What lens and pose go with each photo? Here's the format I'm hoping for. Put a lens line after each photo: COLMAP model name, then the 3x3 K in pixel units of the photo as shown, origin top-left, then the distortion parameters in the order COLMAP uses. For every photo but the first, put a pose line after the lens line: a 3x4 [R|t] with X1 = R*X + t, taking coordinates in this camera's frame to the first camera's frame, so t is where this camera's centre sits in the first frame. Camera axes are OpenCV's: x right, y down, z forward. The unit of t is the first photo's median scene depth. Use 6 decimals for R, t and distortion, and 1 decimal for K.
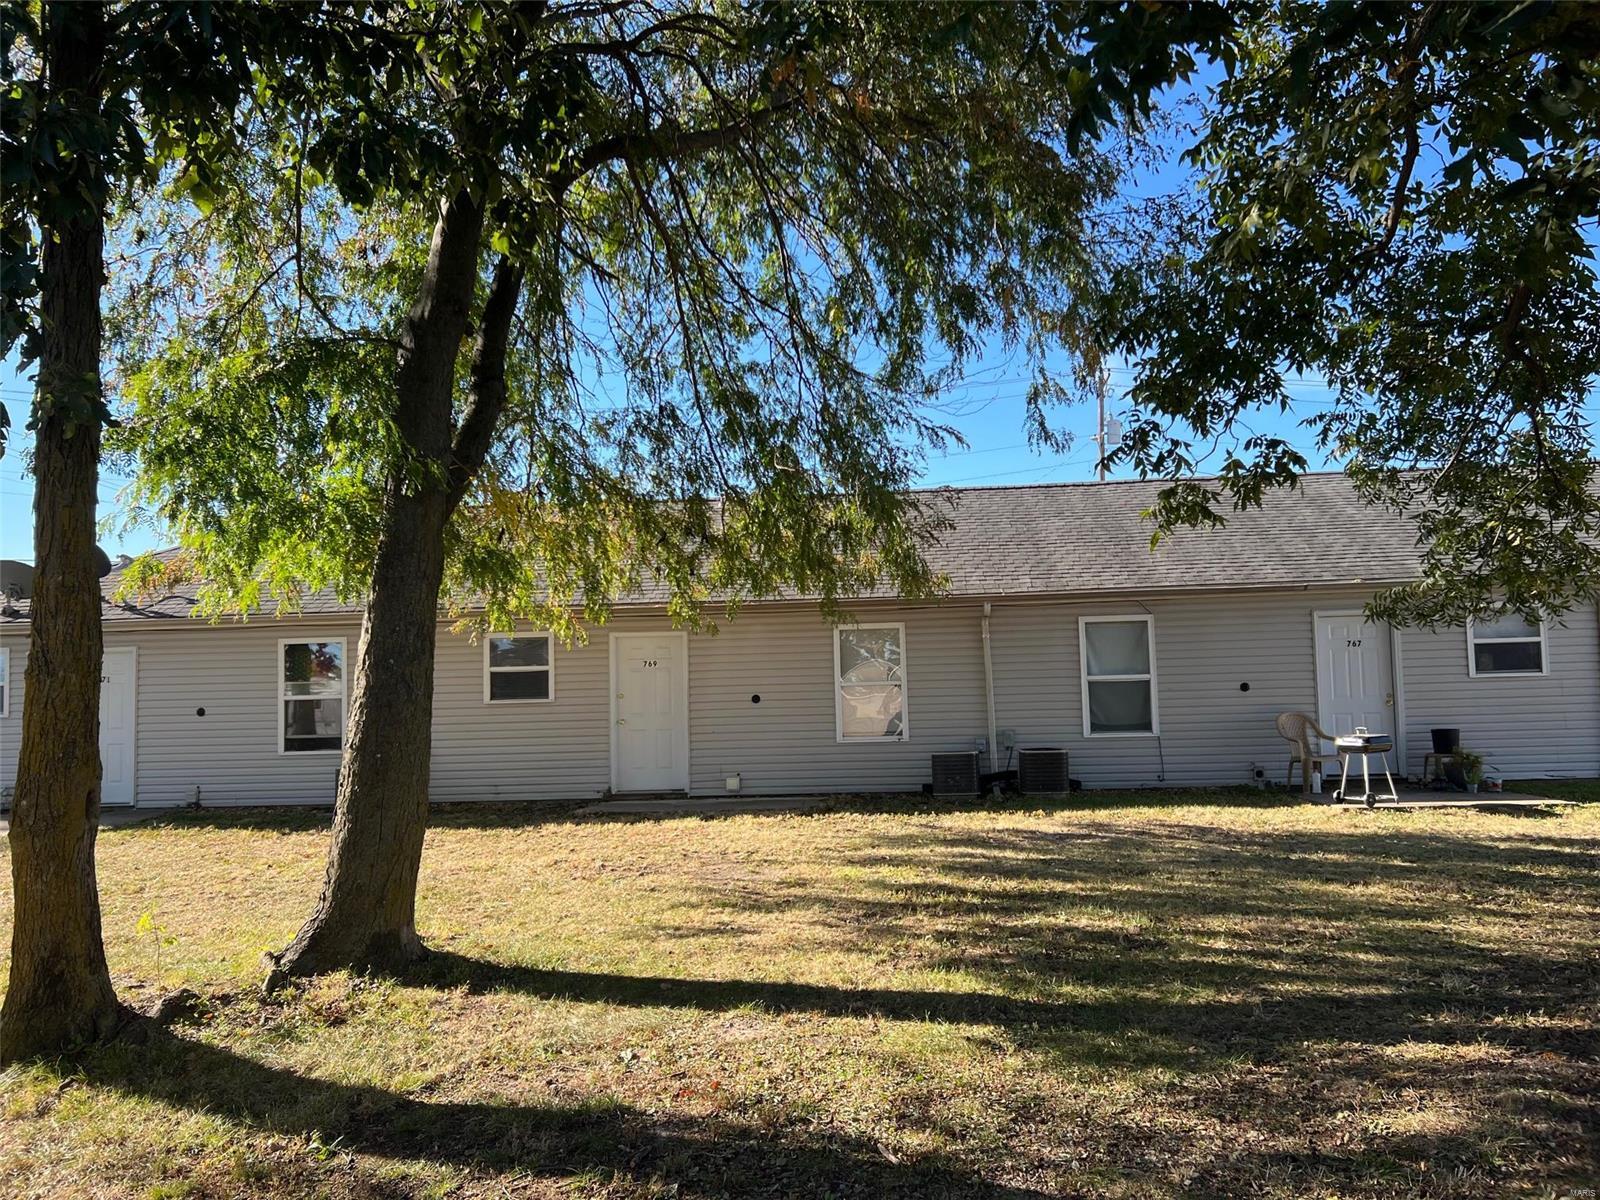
lens RADIAL K [[1215.9, 0, 796.9], [0, 1215.9, 608.9], [0, 0, 1]] dist [0.059701, -0.067778]
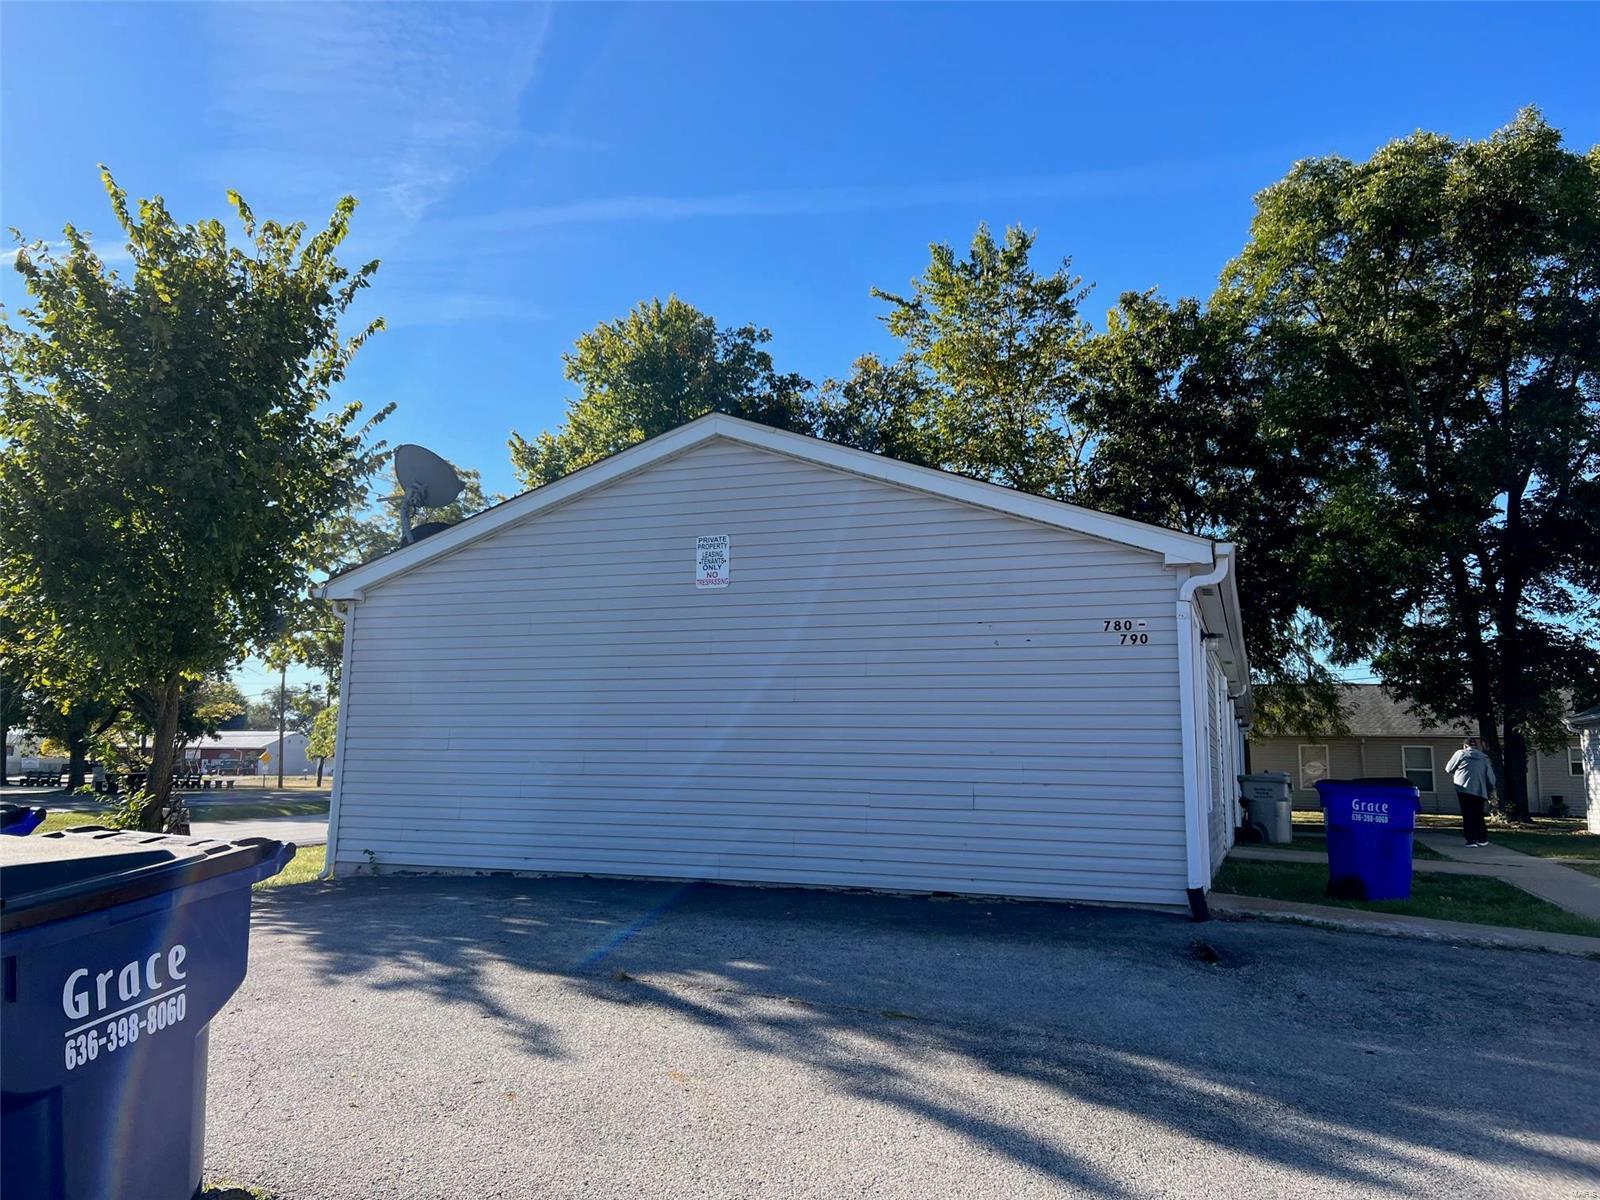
lens RADIAL K [[1215.9, 0, 809.2], [0, 1215.9, 595.5], [0, 0, 1]] dist [0.059701, -0.067778]
pose [[0.973970, 0.014370, -0.226220, -0.393348], [-0.033462, 0.996169, -0.080791, -0.055512], [0.224193, 0.086258, 0.970720, -1.775116]]
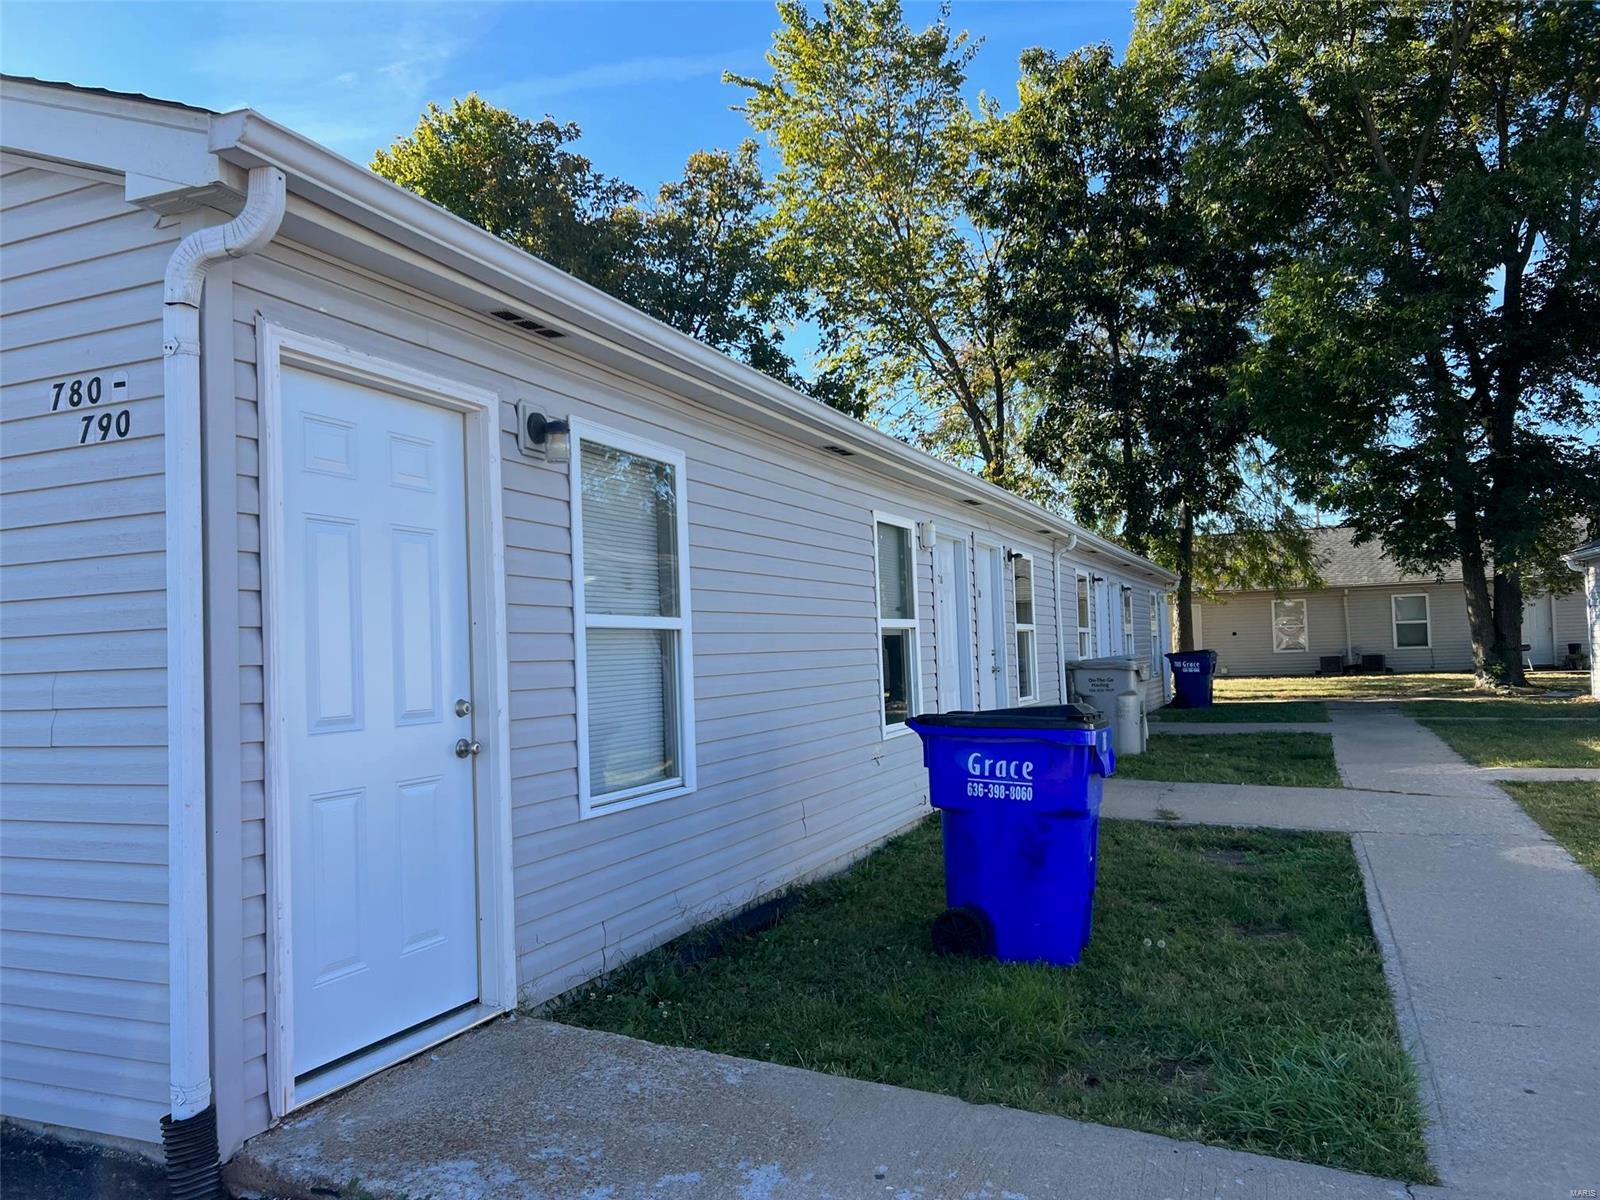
lens RADIAL K [[1215.9, 0, 807.2], [0, 1215.9, 610.9], [0, 0, 1]] dist [0.059701, -0.067778]
pose [[0.965991, -0.011843, -0.258303, -0.208855], [0.021271, 0.999204, 0.033736, -0.059290], [0.257698, -0.038083, 0.965475, -1.369522]]
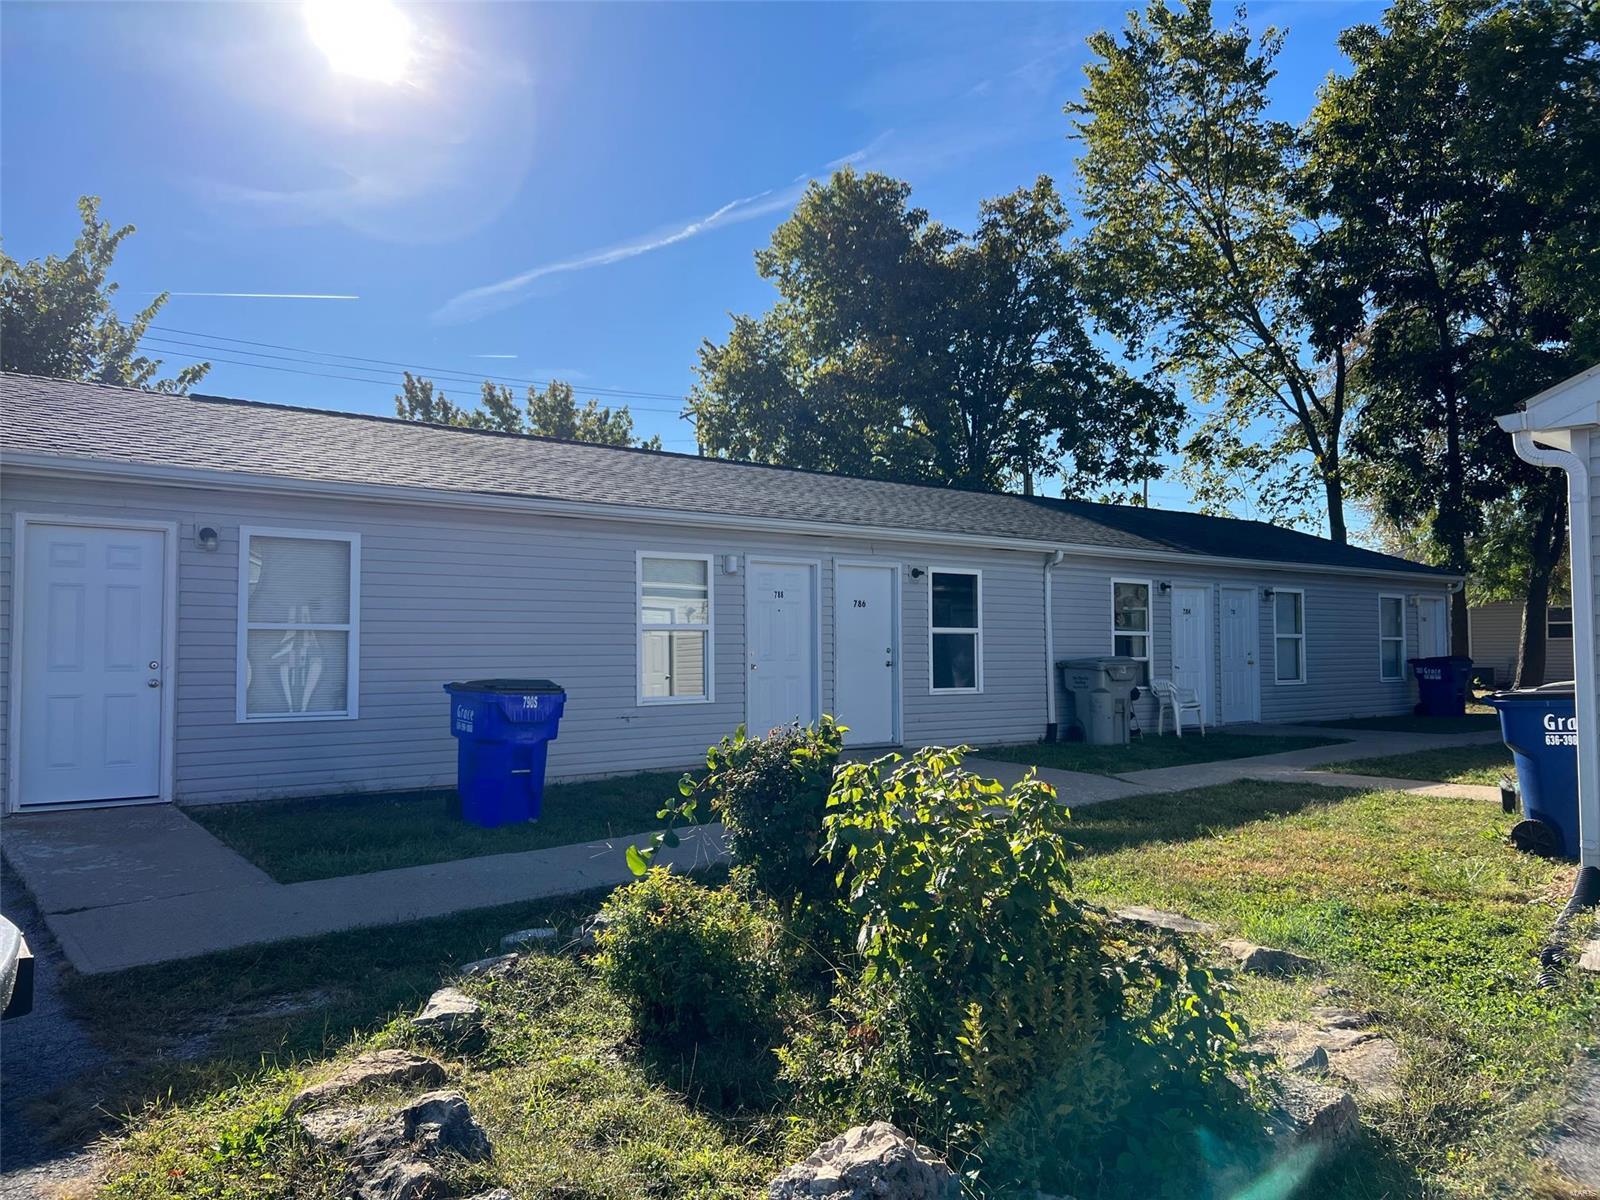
lens RADIAL K [[1215.9, 0, 779.6], [0, 1215.9, 576.6], [0, 0, 1]] dist [0.059701, -0.067778]
pose [[0.714295, -0.011318, -0.699753, 0.266518], [0.023596, 0.999690, 0.007917, -0.070738], [0.699447, -0.022167, 0.714341, -1.345595]]
